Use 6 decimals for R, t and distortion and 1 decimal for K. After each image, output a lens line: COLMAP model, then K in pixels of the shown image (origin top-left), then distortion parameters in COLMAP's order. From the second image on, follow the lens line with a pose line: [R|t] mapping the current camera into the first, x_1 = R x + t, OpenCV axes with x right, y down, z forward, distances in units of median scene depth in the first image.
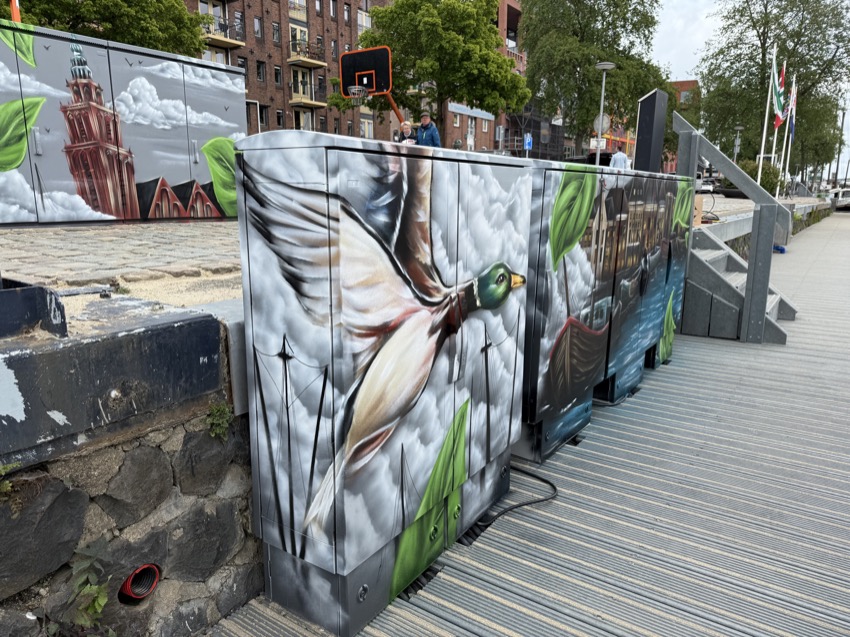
lens RADIAL K [[602.1, 0, 424.0], [0, 602.1, 321.0], [0, 0, 1]] dist [0.057409, -0.042290]
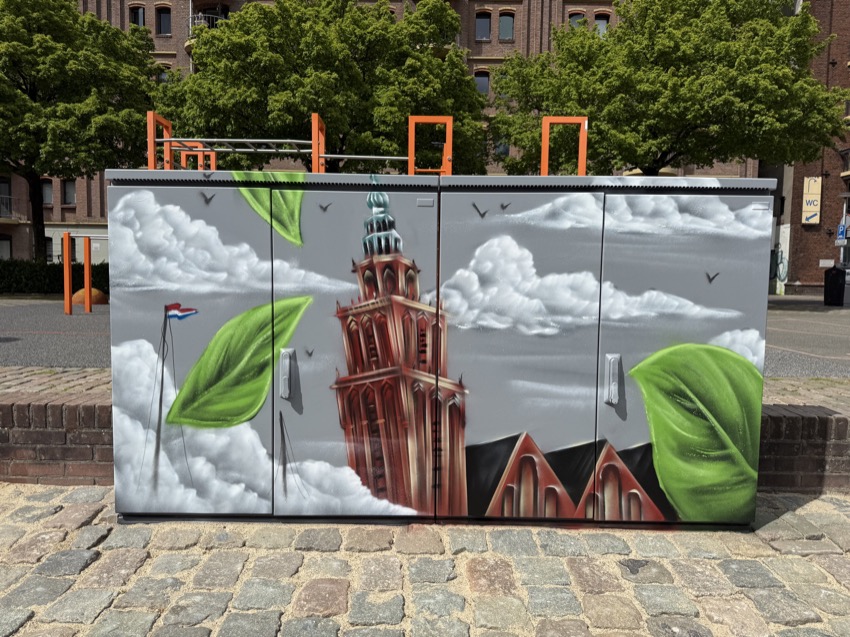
lens RADIAL K [[602.1, 0, 423.9], [0, 602.1, 314.8], [0, 0, 1]] dist [0.057409, -0.042290]
pose [[0.572319, 0.059143, -0.817895, -0.109134], [-0.185321, 0.980921, -0.058746, -0.301598], [0.798816, 0.185194, 0.572360, 0.698481]]
